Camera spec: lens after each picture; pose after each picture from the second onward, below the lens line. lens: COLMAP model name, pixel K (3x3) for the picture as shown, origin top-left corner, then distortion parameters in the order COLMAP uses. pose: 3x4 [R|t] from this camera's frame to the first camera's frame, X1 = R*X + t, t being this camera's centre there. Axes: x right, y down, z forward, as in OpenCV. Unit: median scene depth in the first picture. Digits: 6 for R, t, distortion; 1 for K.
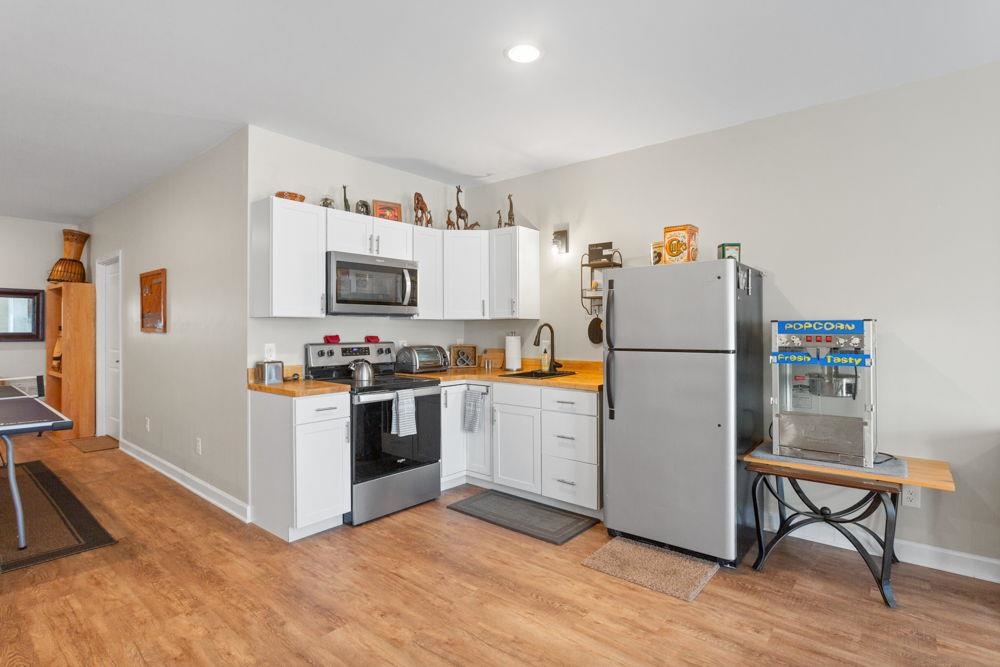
lens RADIAL K [[497.8, 0, 500.0], [0, 497.8, 333.5], [0, 0, 1]] dist [0.001521, 0.000139]
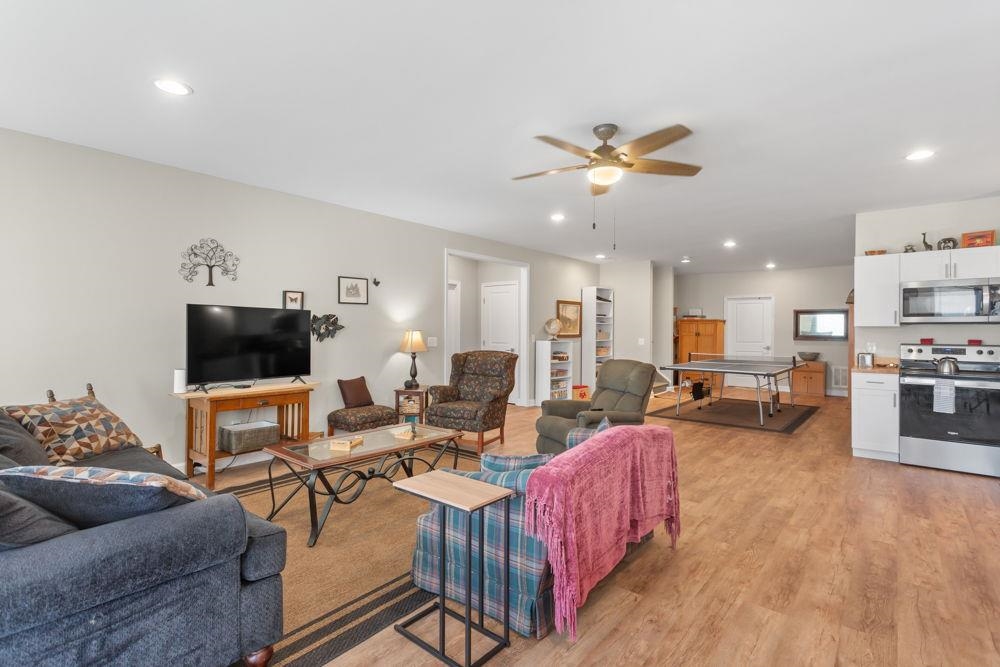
lens RADIAL K [[482.4, 0, 503.5], [0, 482.4, 331.0], [0, 0, 1]] dist [0.002110, 0.000237]
pose [[0.011948, 0.003806, -0.999921, 1.098780], [-0.014218, 0.999892, 0.003636, -0.006157], [0.999828, 0.014174, 0.012001, -0.221867]]
